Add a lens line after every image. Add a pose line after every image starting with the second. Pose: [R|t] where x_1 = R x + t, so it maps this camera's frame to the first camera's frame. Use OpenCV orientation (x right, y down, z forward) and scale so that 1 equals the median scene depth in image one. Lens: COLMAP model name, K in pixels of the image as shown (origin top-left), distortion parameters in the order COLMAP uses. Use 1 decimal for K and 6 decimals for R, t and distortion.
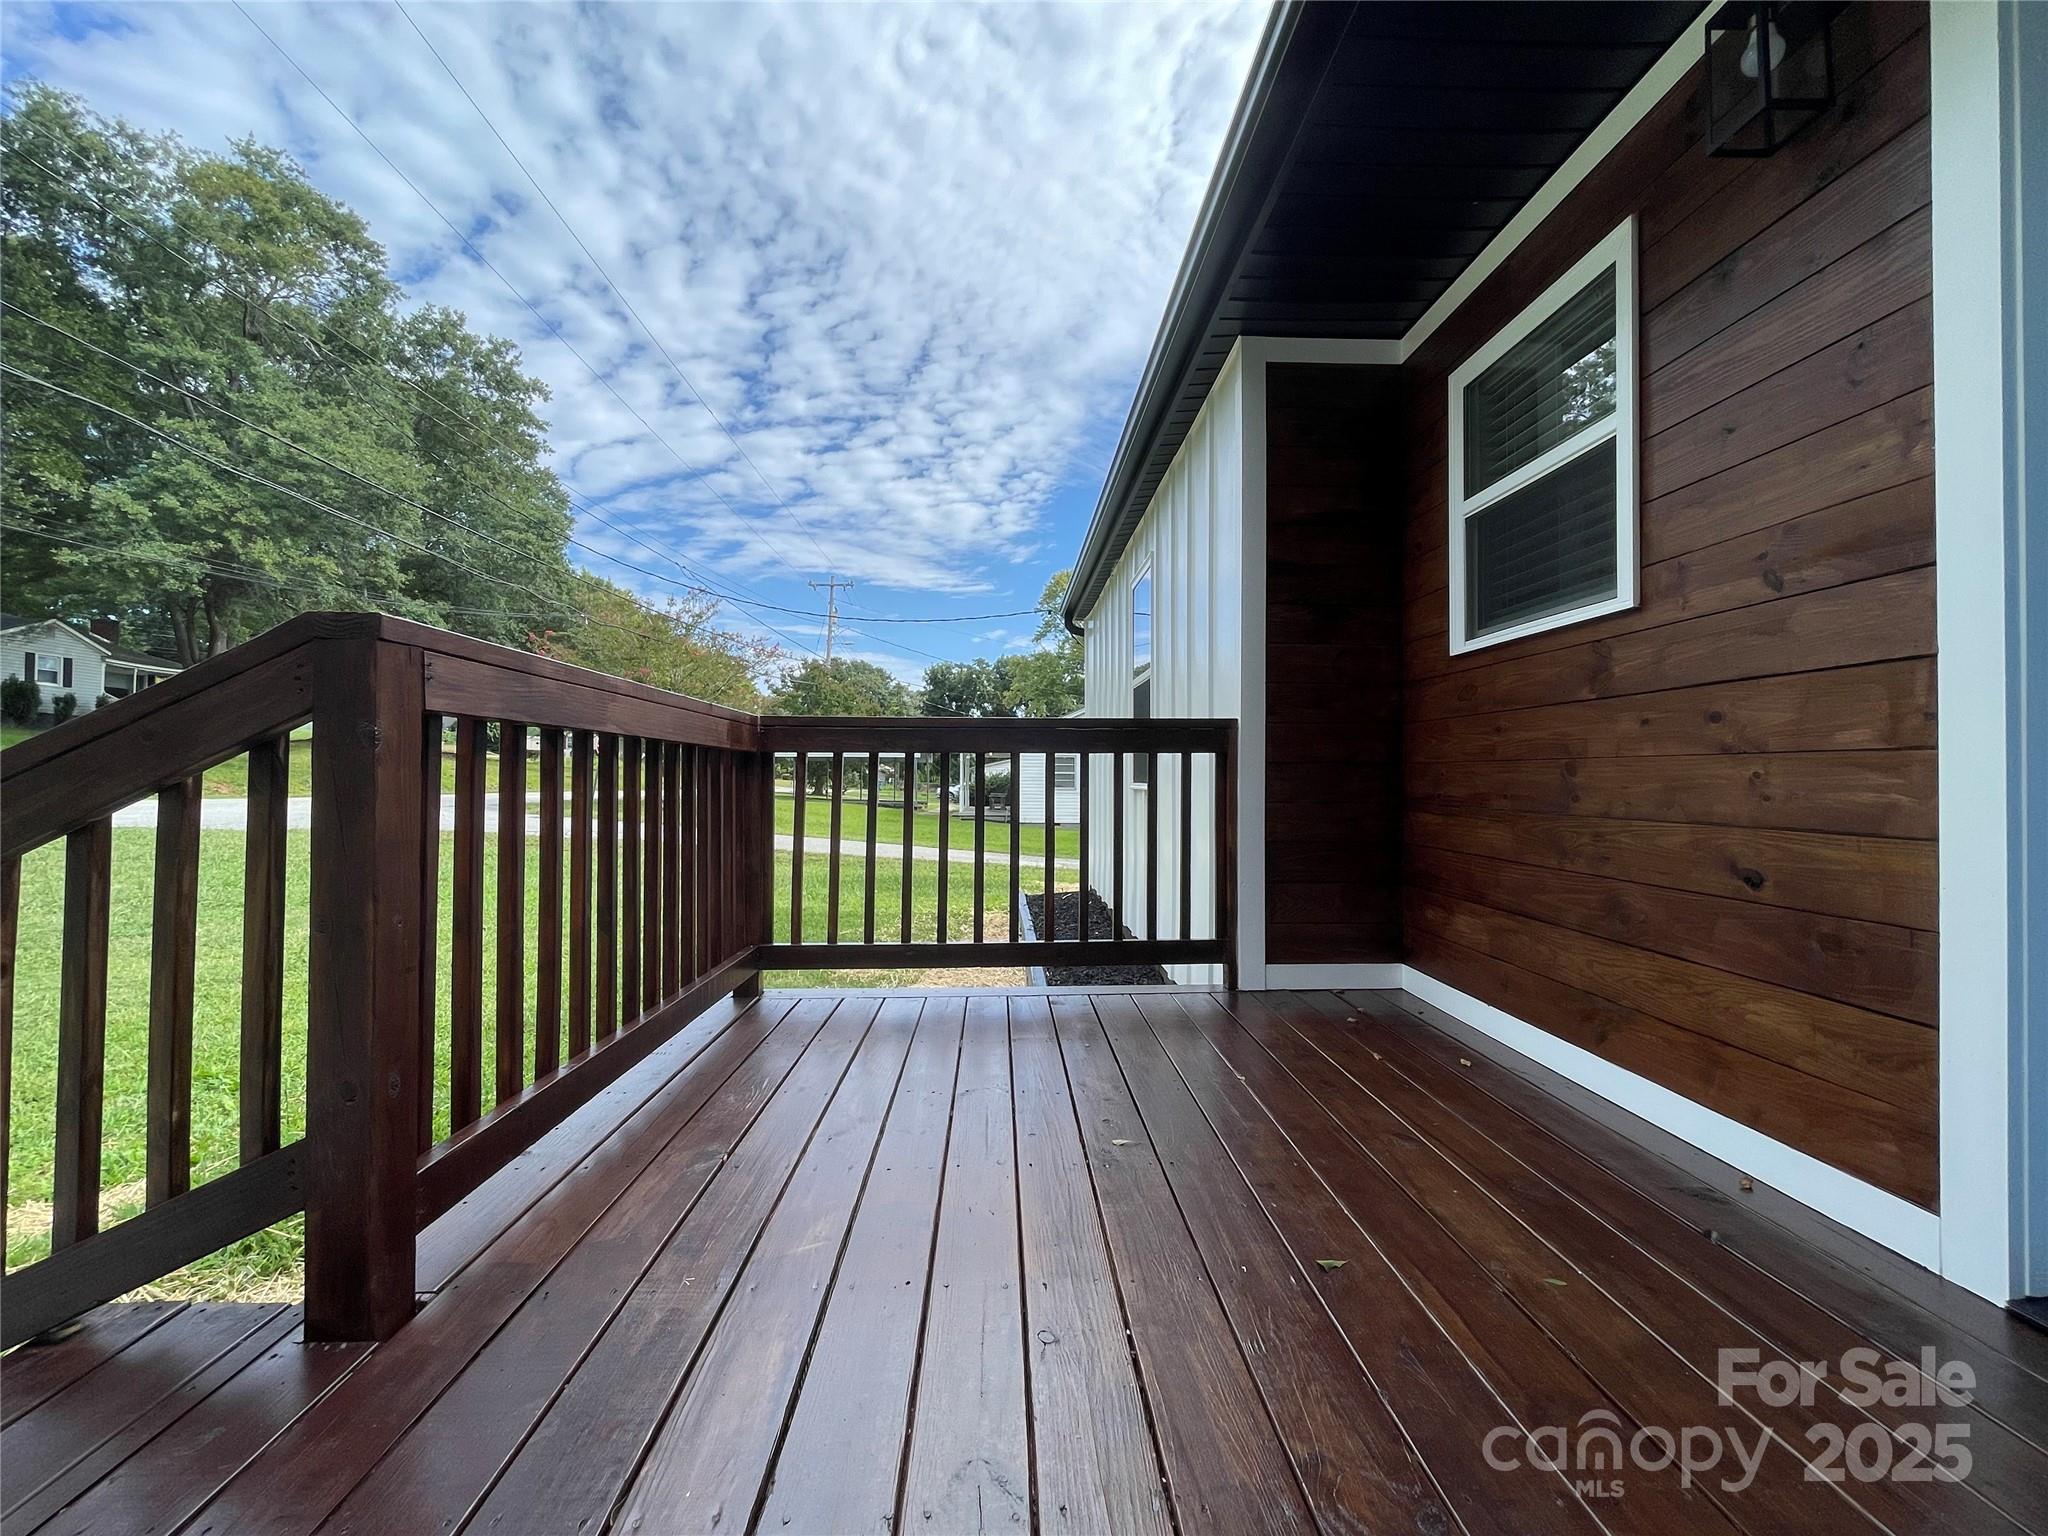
lens RADIAL K [[850.1, 0, 1024.0], [0, 850.1, 768.0], [0, 0, 1]] dist [-0.003943, -0.000322]
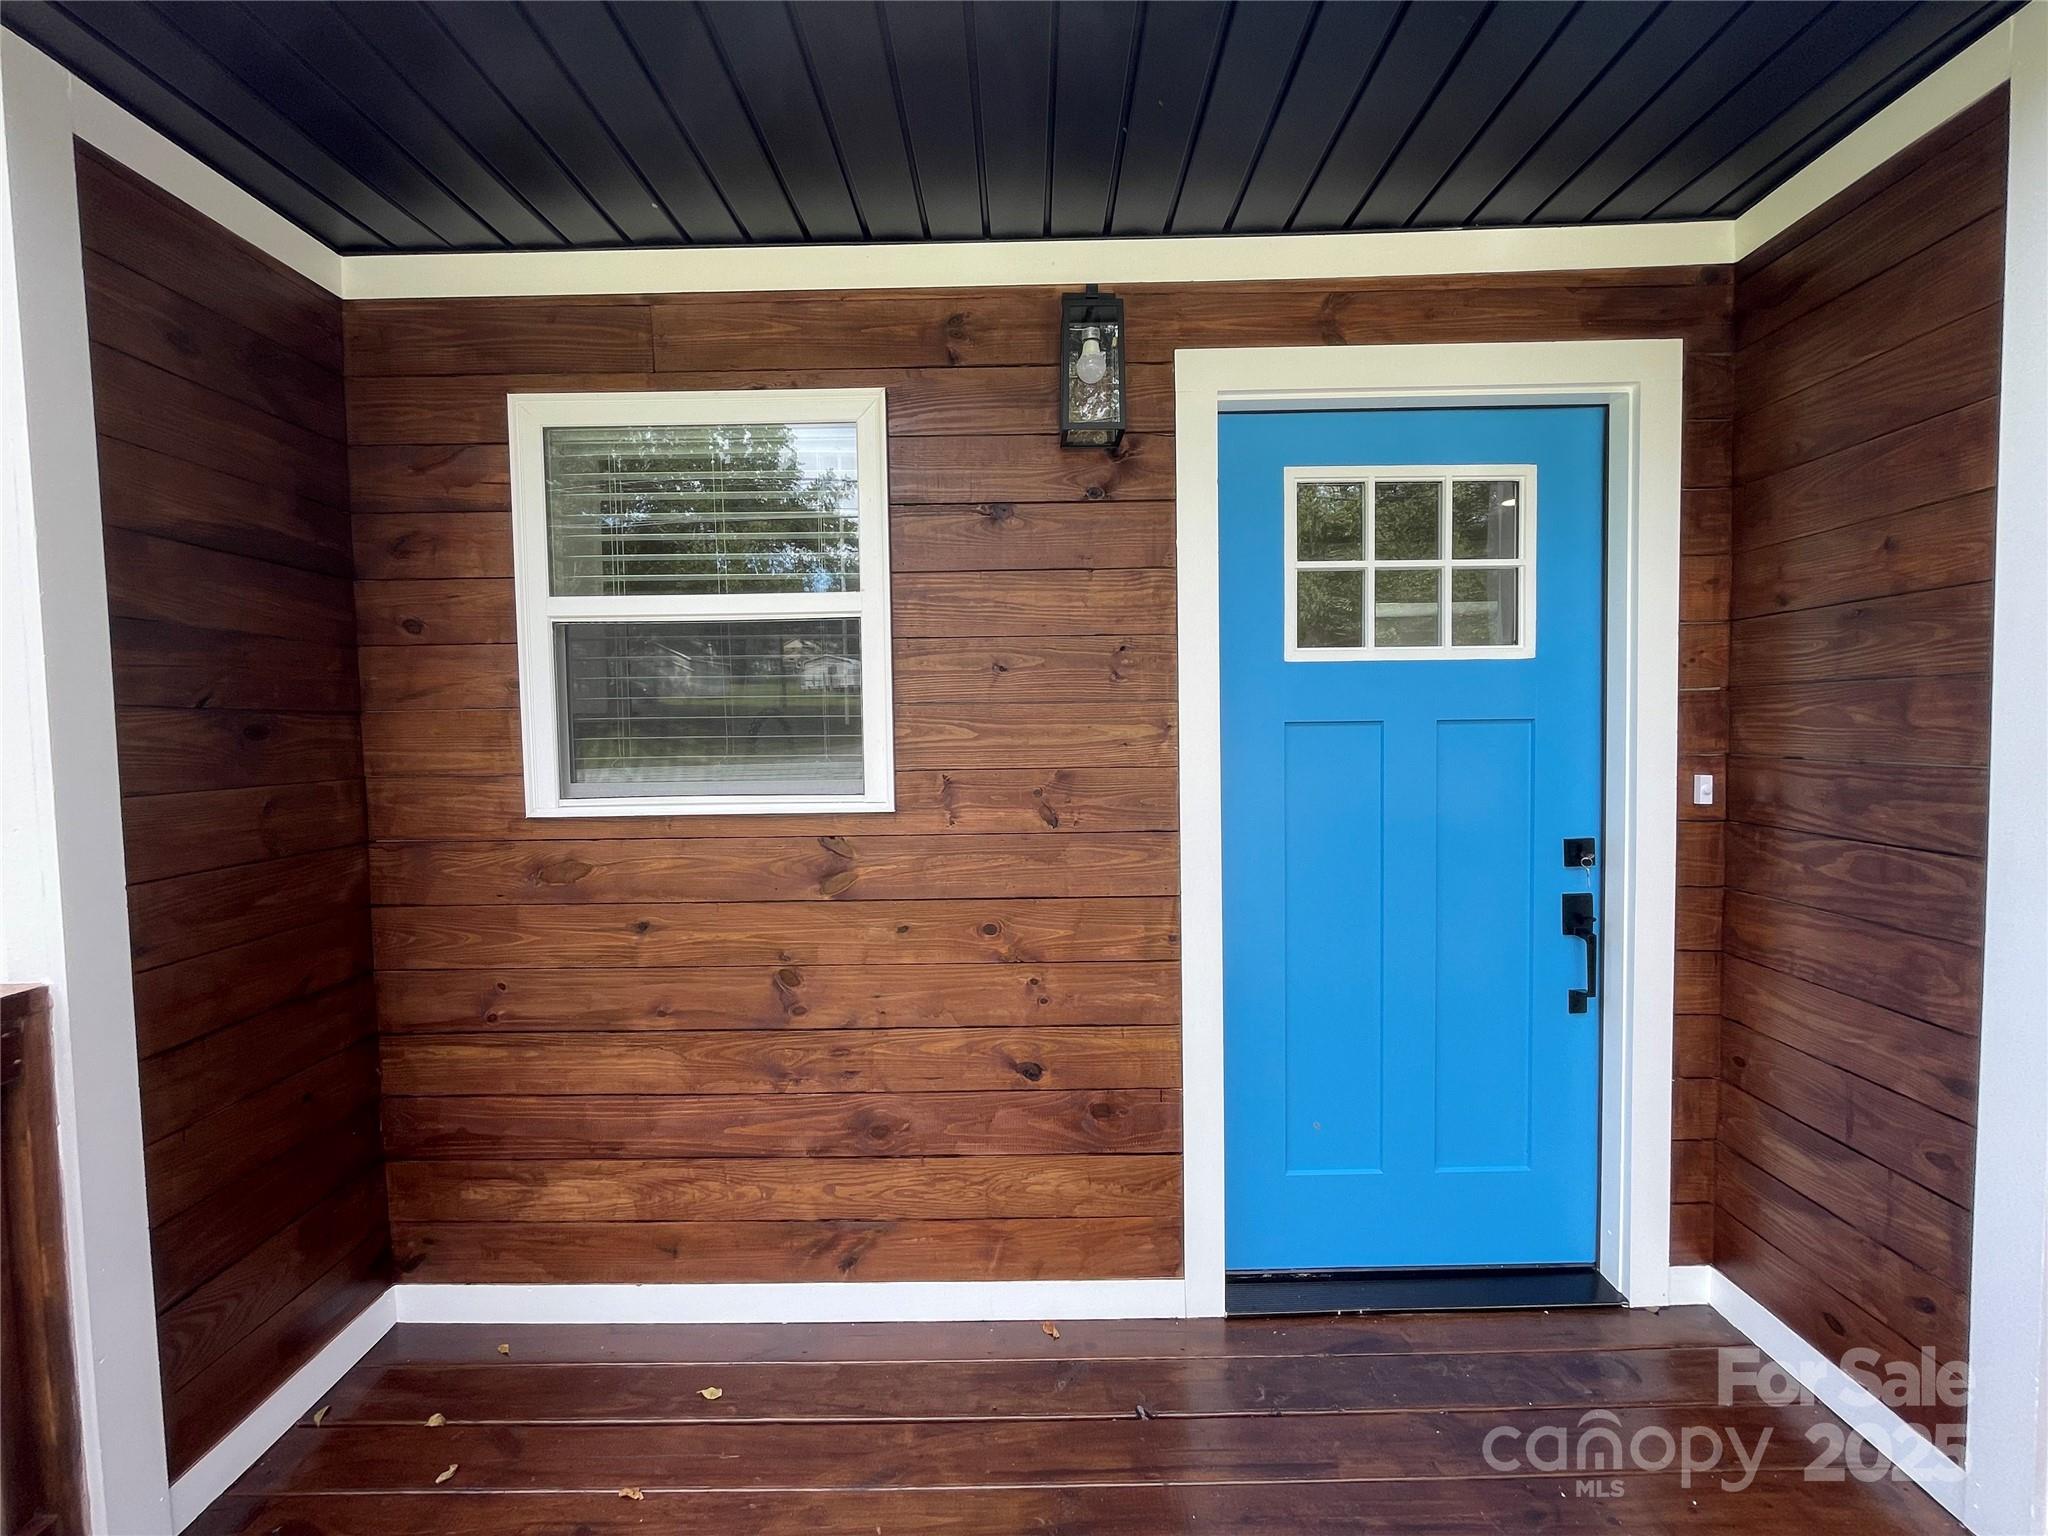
lens RADIAL K [[850.1, 0, 1024.0], [0, 850.1, 768.0], [0, 0, 1]] dist [-0.003943, -0.000322]
pose [[0.033427, -0.058096, 0.997751, -0.235024], [0.008431, 0.998290, 0.057845, -0.306410], [-0.999406, 0.006478, 0.033859, 0.859759]]
